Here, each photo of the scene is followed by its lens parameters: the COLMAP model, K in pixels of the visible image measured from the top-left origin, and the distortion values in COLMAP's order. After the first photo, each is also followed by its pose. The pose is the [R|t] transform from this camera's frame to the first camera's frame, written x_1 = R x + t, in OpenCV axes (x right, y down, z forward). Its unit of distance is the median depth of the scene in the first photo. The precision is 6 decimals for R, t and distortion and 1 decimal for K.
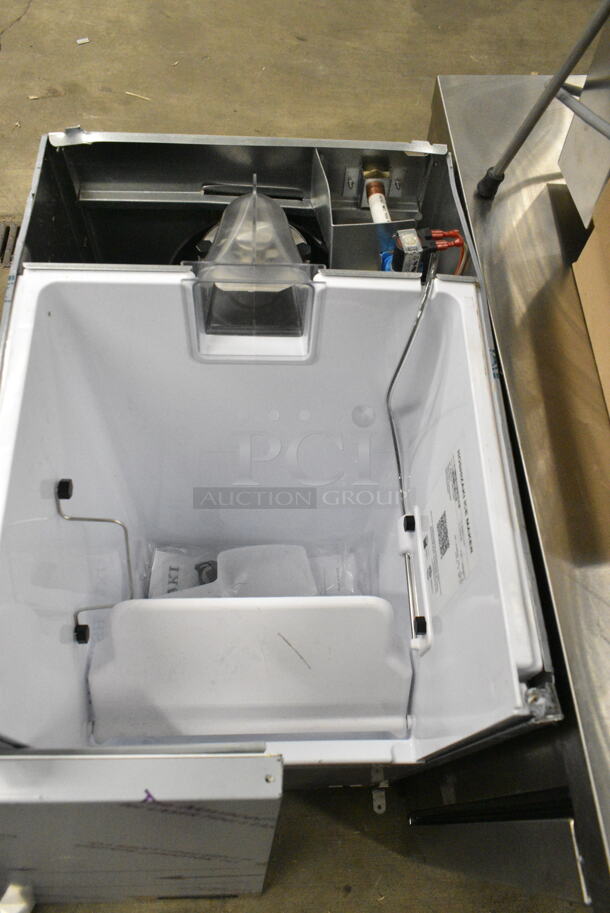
lens RADIAL K [[706.5, 0, 324.5], [0, 706.5, 459.5], [0, 0, 1]] dist [-0.013622, 0.002629]
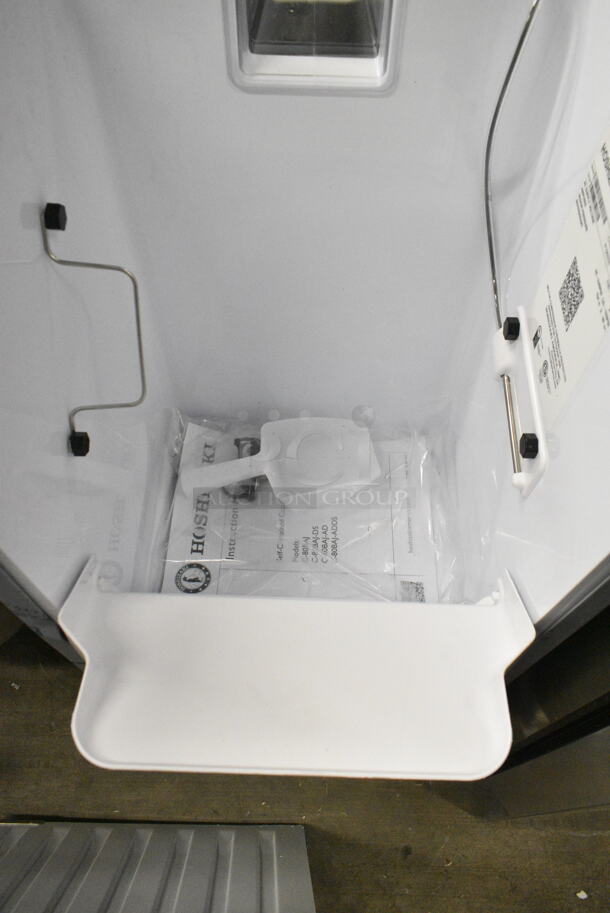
lens RADIAL K [[706.5, 0, 324.5], [0, 706.5, 459.5], [0, 0, 1]] dist [-0.013622, 0.002629]
pose [[0.996888, 0.024637, -0.074882, -0.020522], [-0.026131, 0.999477, -0.019033, 0.269059], [0.074374, 0.020931, 0.997011, 0.254804]]
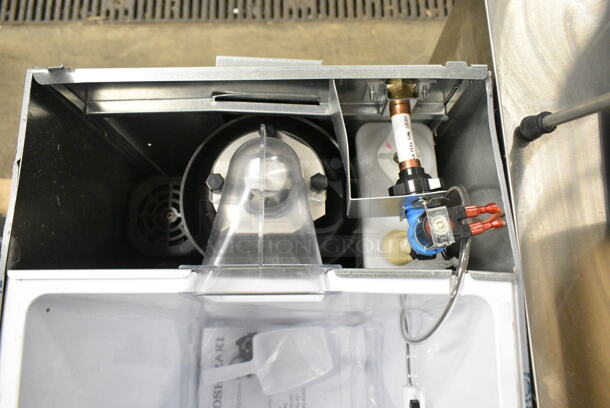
lens RADIAL K [[460.6, 0, 309.0], [0, 460.6, 197.1], [0, 0, 1]] dist [-0.008945, -0.003641]
pose [[0.997262, 0.019273, -0.071394, 0.000355], [0.000443, 0.963866, 0.266387, -0.456178], [0.073948, -0.265690, 0.961218, 0.418740]]
